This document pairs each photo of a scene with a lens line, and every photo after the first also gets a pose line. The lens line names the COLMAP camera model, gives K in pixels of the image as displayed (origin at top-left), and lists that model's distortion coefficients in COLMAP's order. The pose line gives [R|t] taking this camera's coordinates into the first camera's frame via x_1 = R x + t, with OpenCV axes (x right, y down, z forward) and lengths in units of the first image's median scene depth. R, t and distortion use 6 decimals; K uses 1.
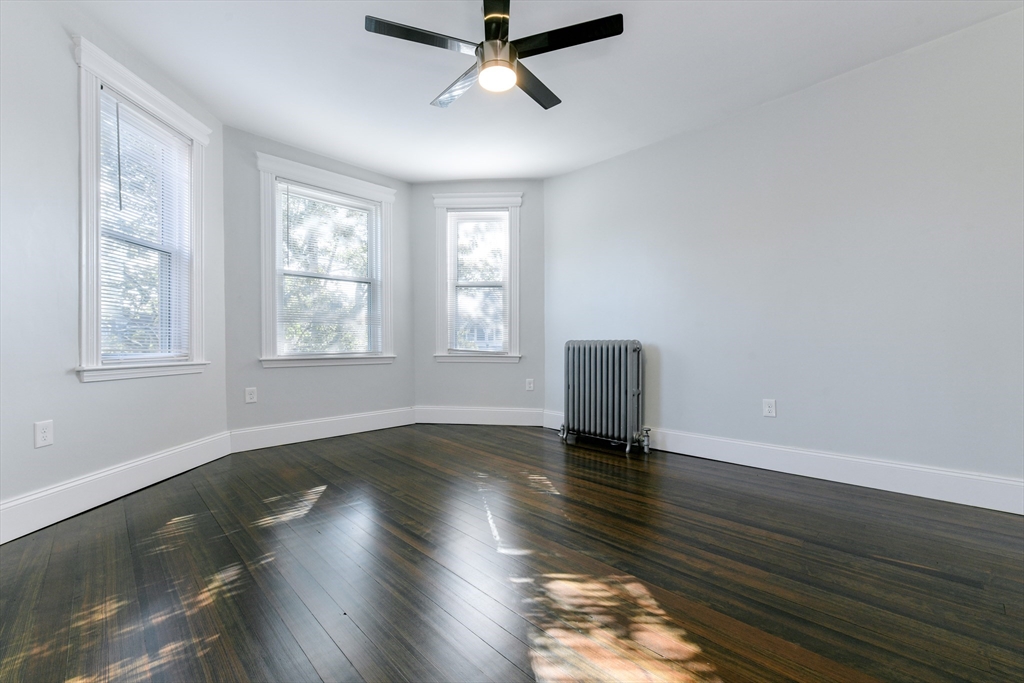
lens RADIAL K [[431.1, 0, 512.0], [0, 431.1, 341.5], [0, 0, 1]] dist [-0.000472, -0.000210]
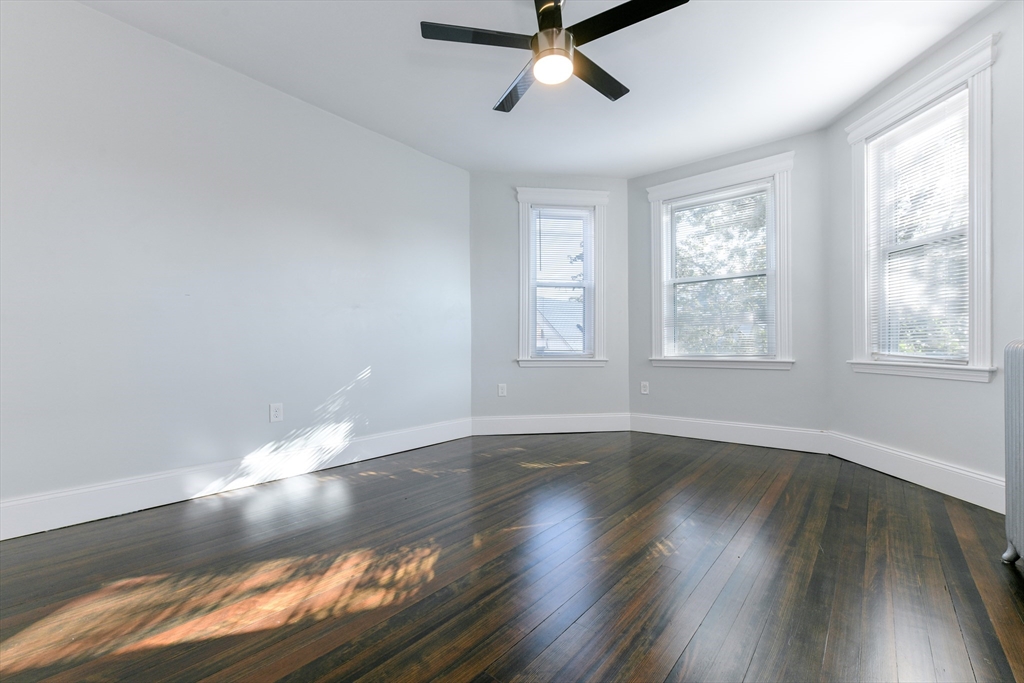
lens RADIAL K [[418.8, 0, 514.4], [0, 418.8, 346.3], [0, 0, 1]] dist [-0.000884, -0.000179]
pose [[0.096634, -0.002044, -0.995318, 0.529173], [0.009799, 0.999951, -0.001103, 0.003199], [0.995272, -0.009646, 0.096649, 0.493323]]
